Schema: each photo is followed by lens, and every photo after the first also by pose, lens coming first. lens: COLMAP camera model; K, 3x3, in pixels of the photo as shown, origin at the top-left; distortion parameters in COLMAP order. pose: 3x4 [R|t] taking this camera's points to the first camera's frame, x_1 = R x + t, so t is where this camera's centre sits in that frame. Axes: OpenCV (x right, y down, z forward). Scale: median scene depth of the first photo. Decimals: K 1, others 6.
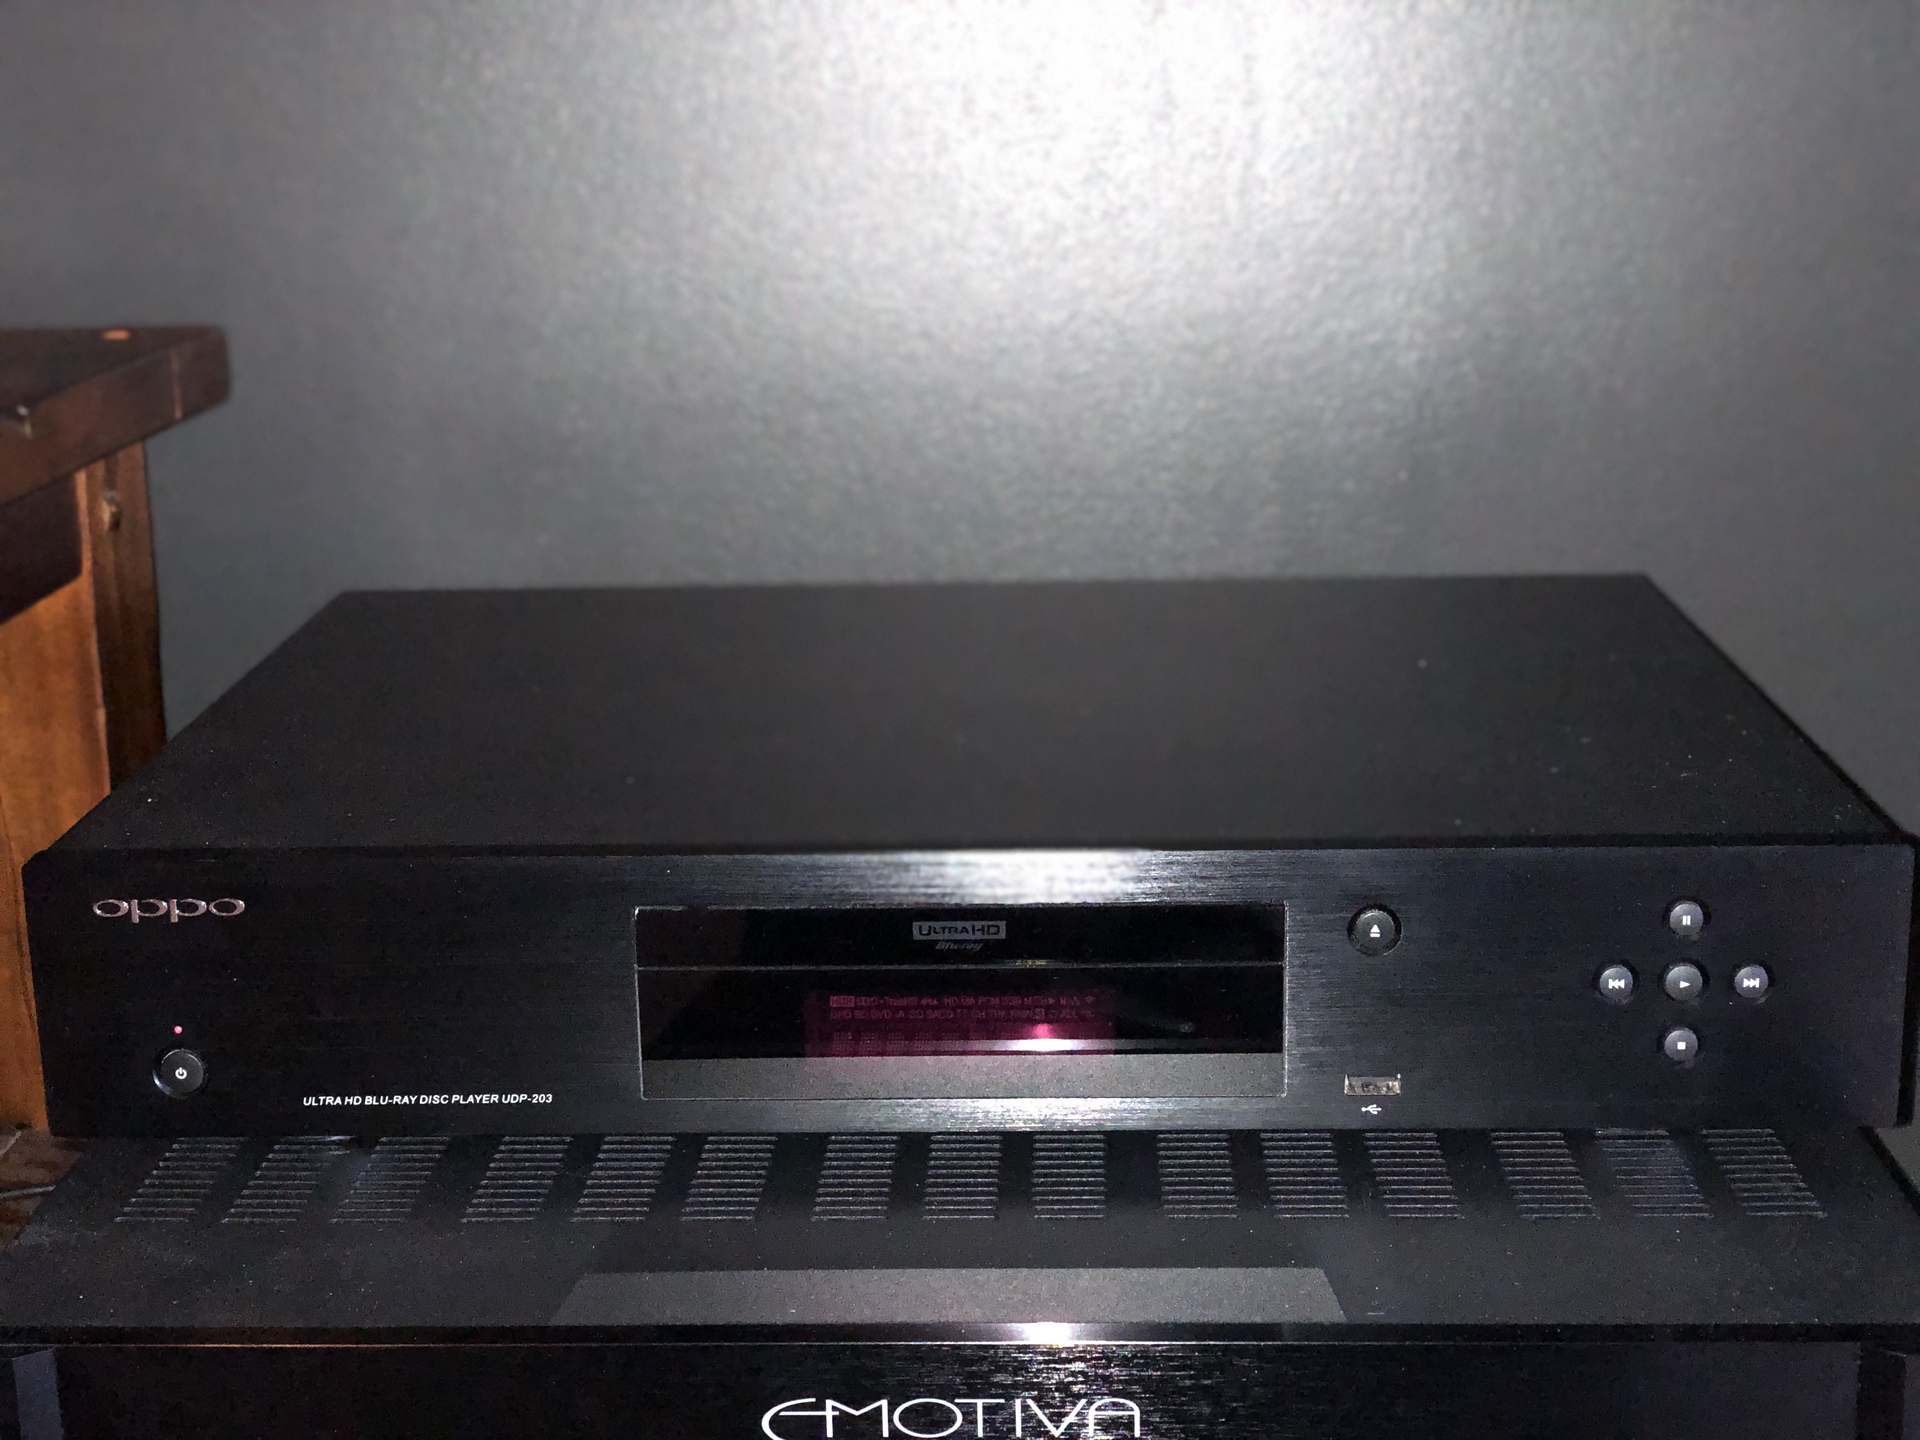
lens RADIAL K [[2889.5, 0, 960.0], [0, 2889.5, 720.0], [0, 0, 1]] dist [0.125278, -0.653217]
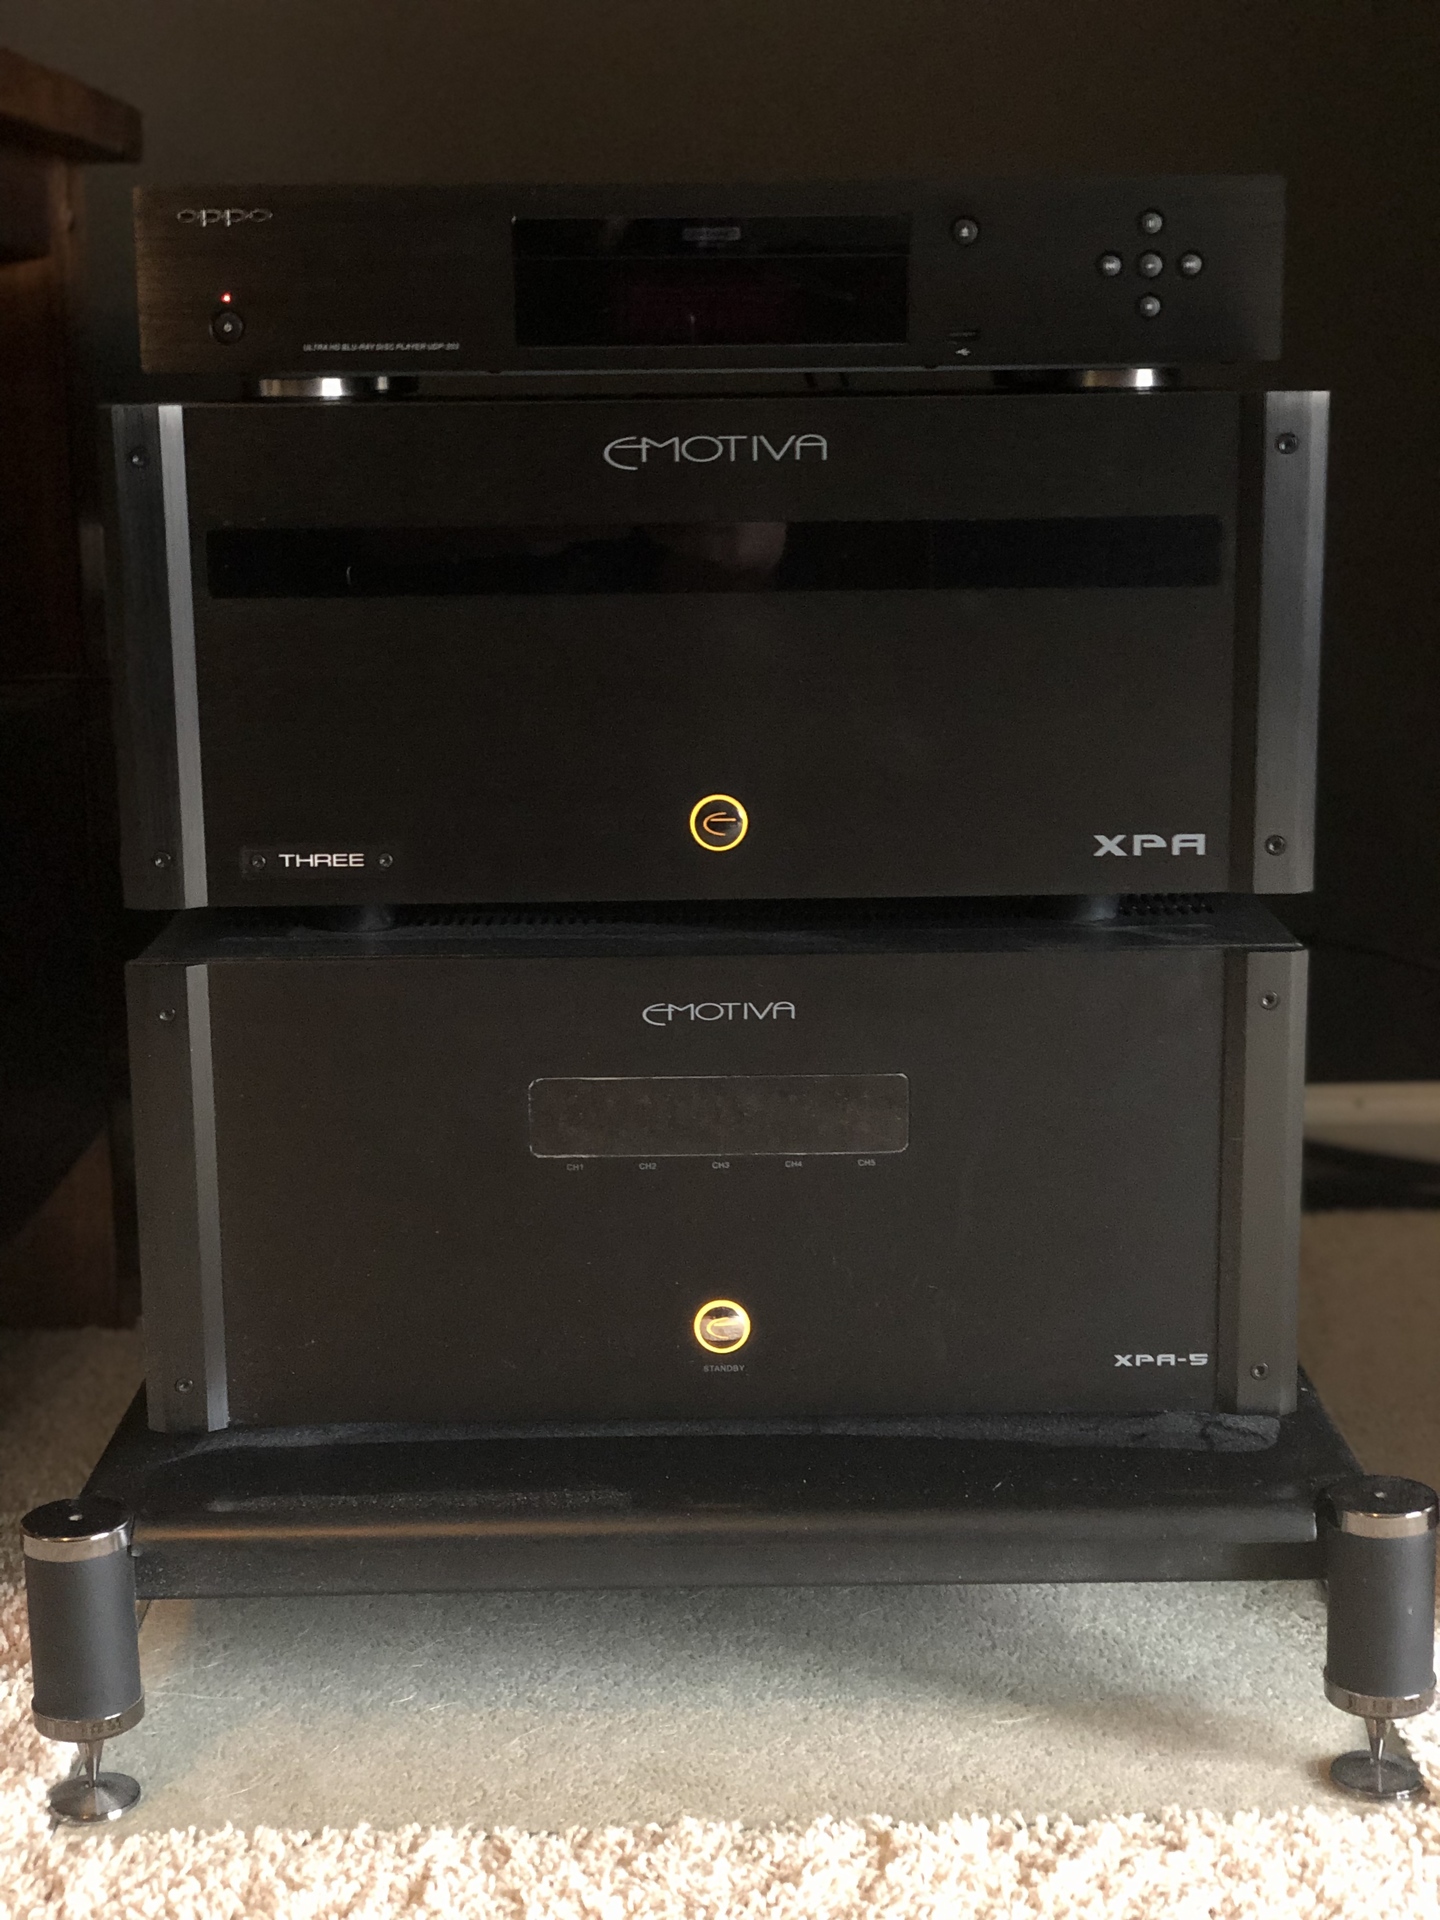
lens RADIAL K [[2889.5, 0, 720.0], [0, 2889.5, 960.0], [0, 0, 1]] dist [0.125278, -0.653217]
pose [[0.999235, -0.003958, 0.038900, -0.060897], [0.005454, 0.999247, -0.038419, 0.543558], [-0.038719, 0.038601, 0.998504, -0.613292]]
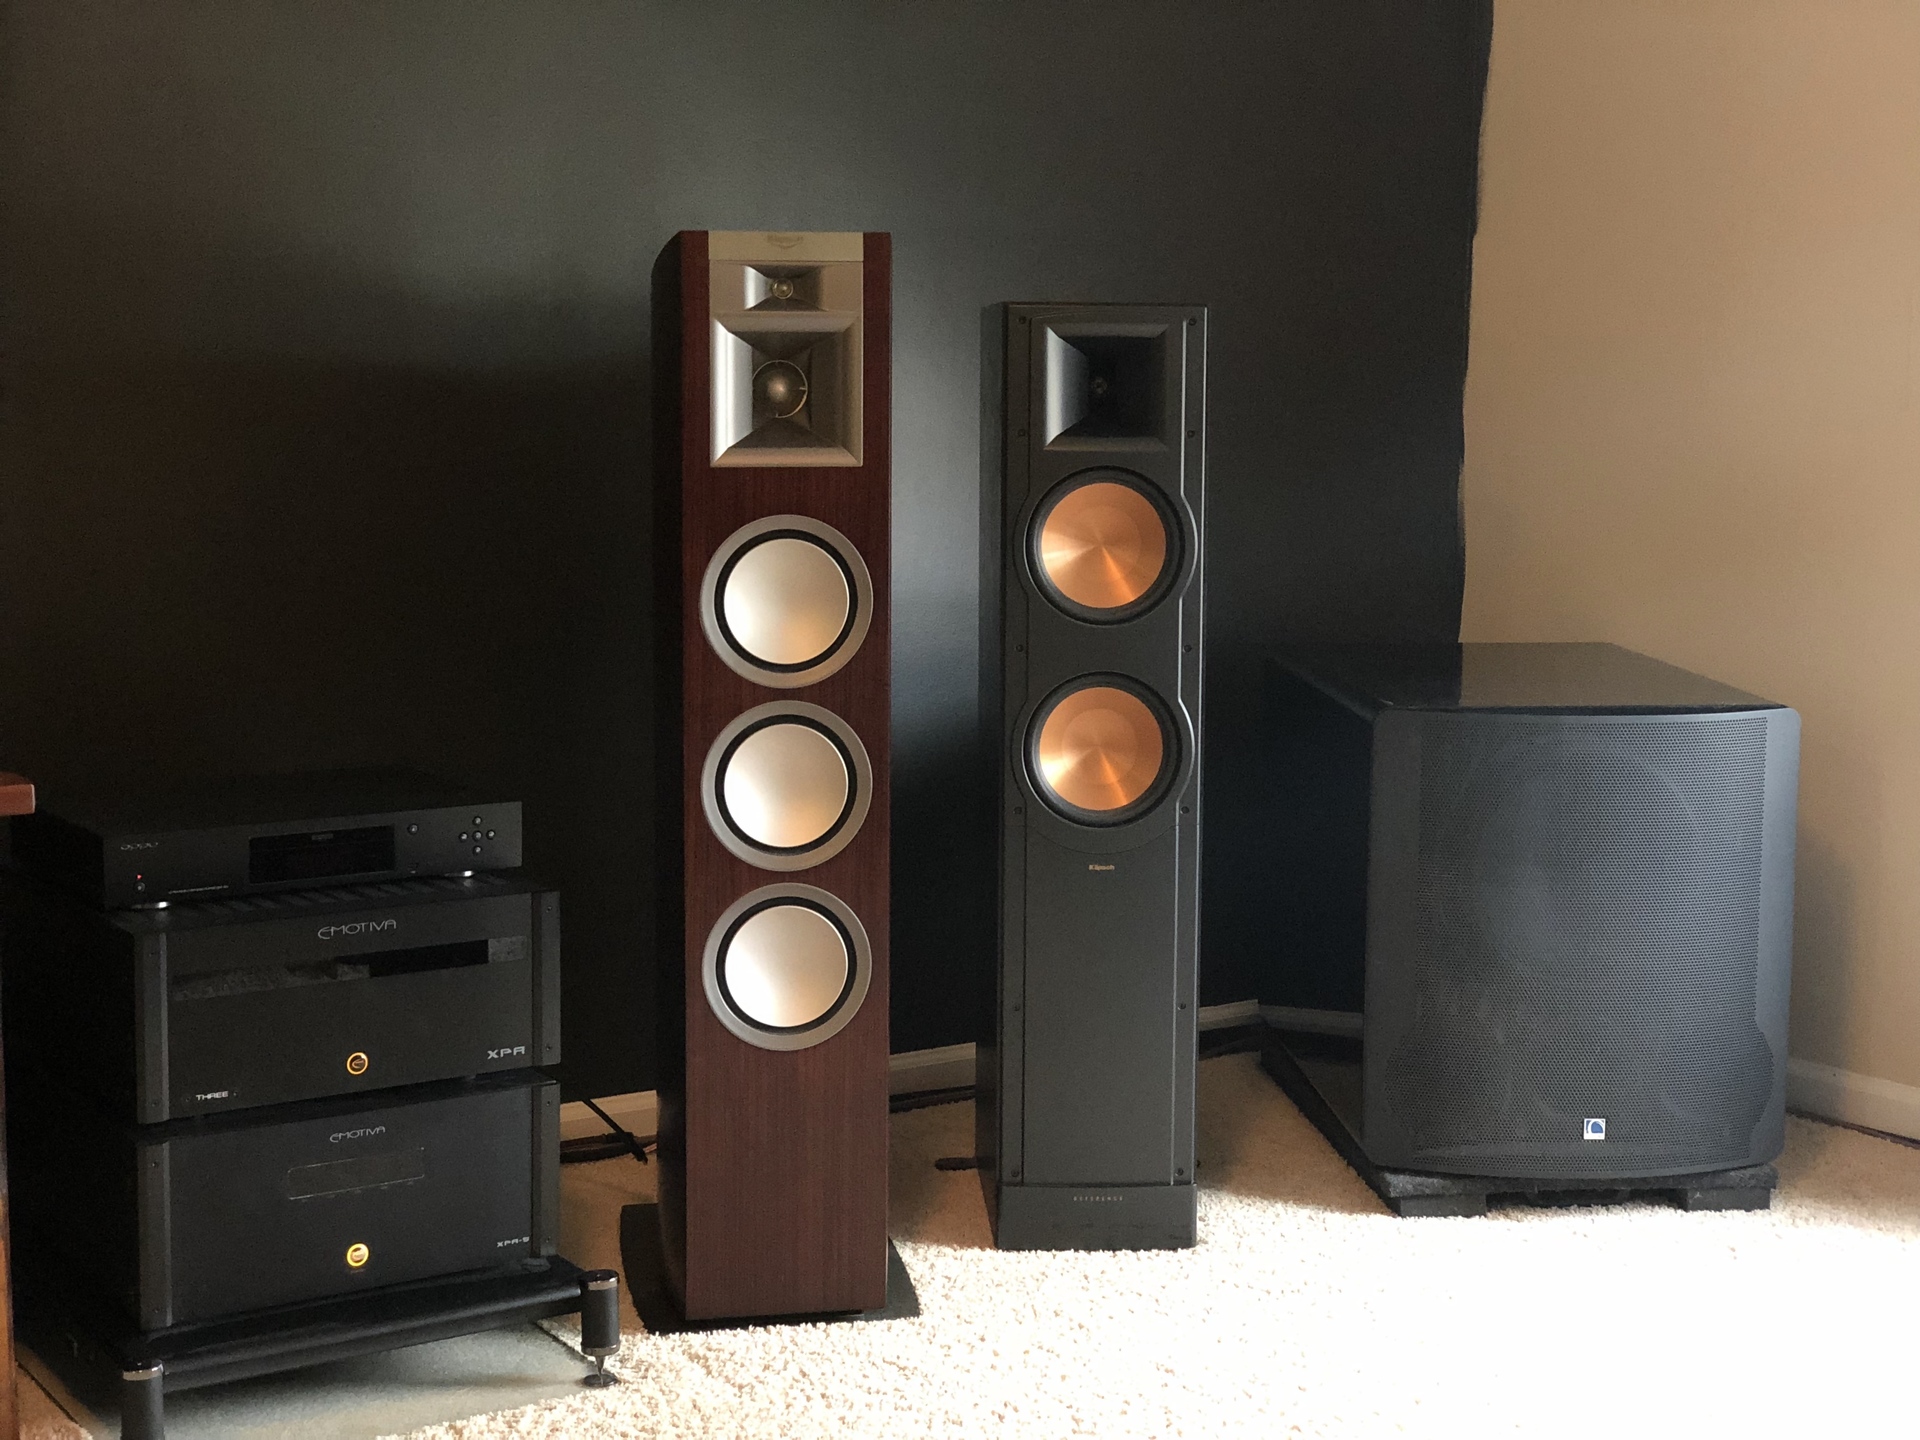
lens RADIAL K [[2842.3, 0, 960.1], [0, 2842.3, 640.9], [0, 0, 1]] dist [0.413014, -1.724621]
pose [[0.811267, -0.029443, 0.583934, -1.738457], [0.111275, 0.988252, -0.104767, 0.341411], [-0.573989, 0.149972, 0.805012, -3.060150]]
